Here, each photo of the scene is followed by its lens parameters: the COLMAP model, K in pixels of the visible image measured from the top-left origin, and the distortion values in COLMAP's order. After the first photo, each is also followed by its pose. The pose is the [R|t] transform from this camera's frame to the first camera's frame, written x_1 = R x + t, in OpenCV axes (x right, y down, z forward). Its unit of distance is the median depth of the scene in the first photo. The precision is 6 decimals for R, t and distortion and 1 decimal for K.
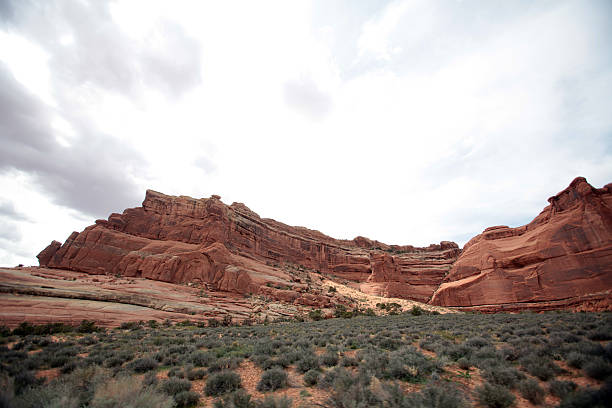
lens RADIAL K [[258.5, 0, 290.6], [0, 258.5, 204.6], [0, 0, 1]] dist [-0.058933, 0.024371]
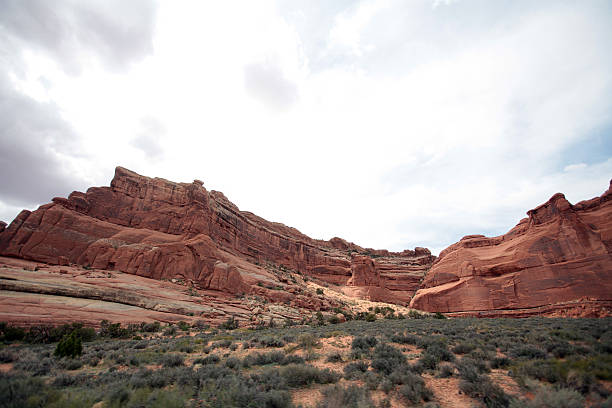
lens RADIAL K [[279.2, 0, 276.8], [0, 279.2, 203.6], [0, 0, 1]] dist [-0.050730, 0.024496]
pose [[0.986107, 0.075113, 0.148159, -0.173408], [-0.076581, 0.997054, 0.004218, 0.019267], [-0.147406, -0.015505, 0.988955, 0.028049]]
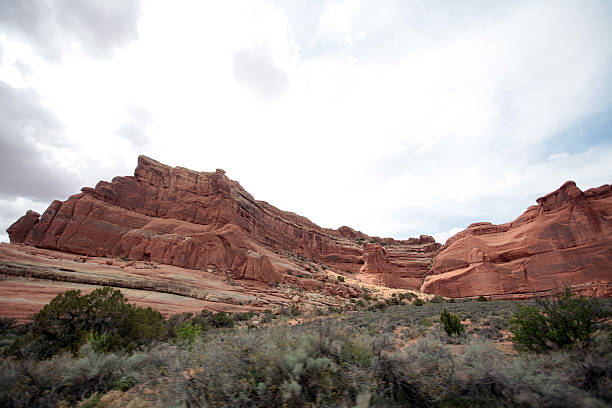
lens RADIAL K [[281.4, 0, 269.4], [0, 281.4, 202.4], [0, 0, 1]] dist [-0.052872, 0.021947]
pose [[0.981163, 0.063264, 0.182527, -0.315002], [-0.070407, 0.996975, 0.032915, 0.033433], [-0.179893, -0.045146, 0.982650, 0.048967]]
